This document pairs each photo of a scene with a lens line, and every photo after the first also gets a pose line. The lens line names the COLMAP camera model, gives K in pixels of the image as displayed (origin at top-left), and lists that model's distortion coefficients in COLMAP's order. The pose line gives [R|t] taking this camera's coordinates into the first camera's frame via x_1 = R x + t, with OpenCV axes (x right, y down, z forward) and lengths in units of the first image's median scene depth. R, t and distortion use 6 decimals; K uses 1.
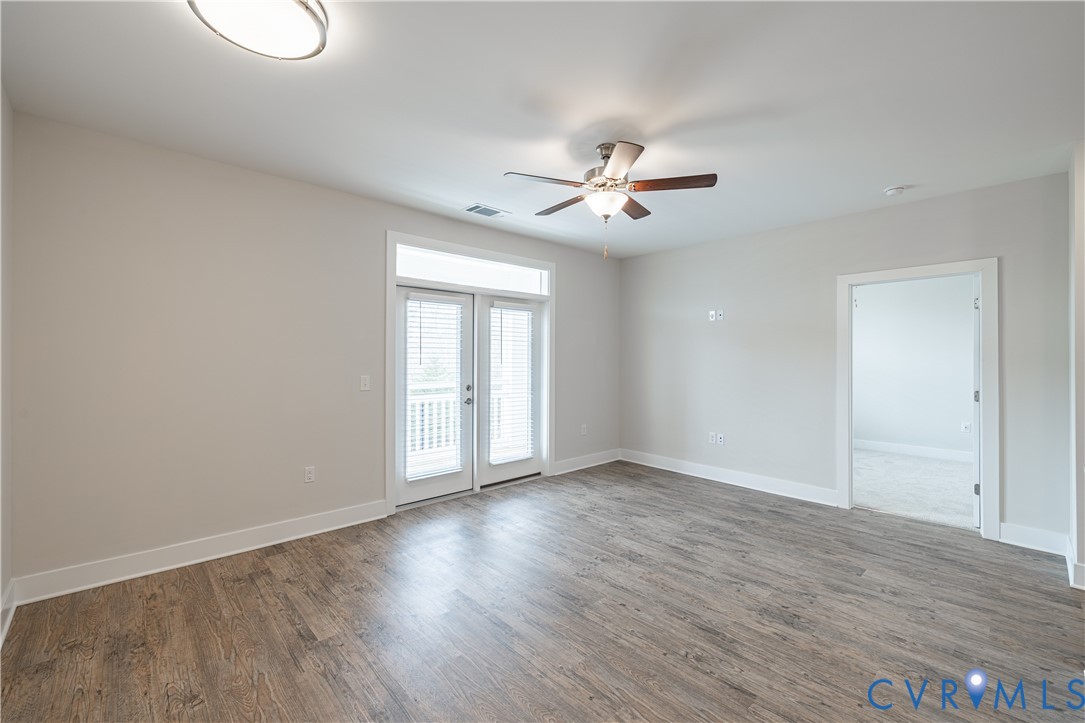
lens RADIAL K [[459.6, 0, 541.0], [0, 459.6, 352.8], [0, 0, 1]] dist [0.003886, -0.000733]
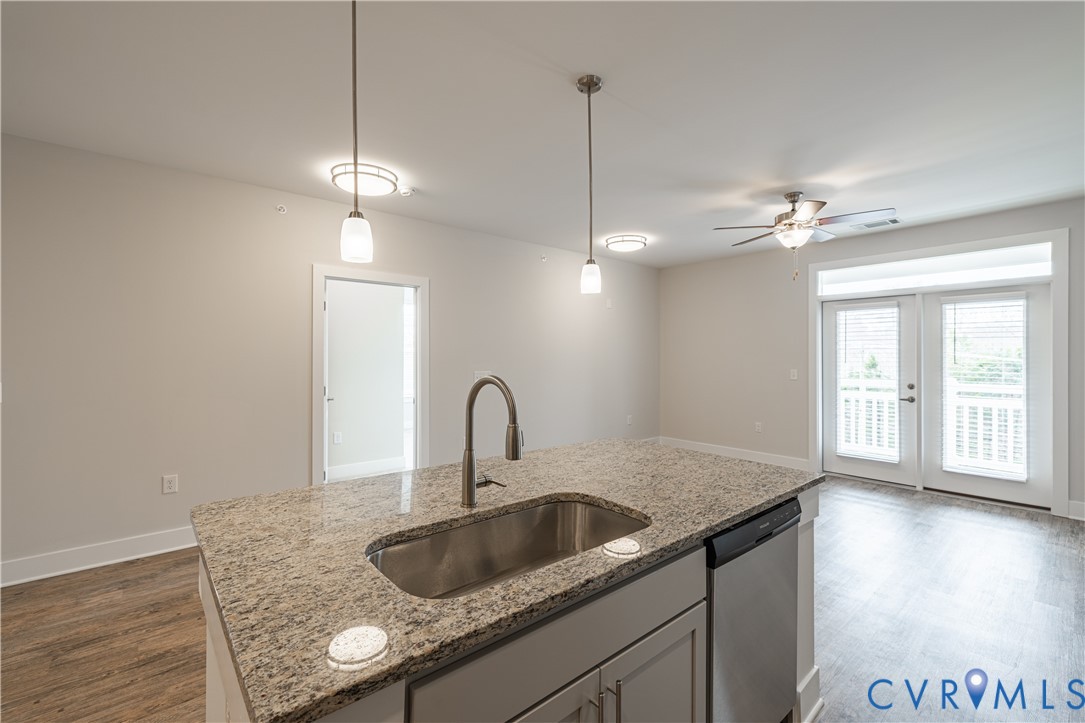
lens RADIAL K [[459.6, 0, 545.1], [0, 459.6, 358.2], [0, 0, 1]] dist [0.003886, -0.000733]
pose [[-0.047704, 0.000045, -0.998862, 1.026413], [0.010853, 0.999941, -0.000473, 0.004728], [0.998803, -0.010863, -0.047701, 0.259162]]
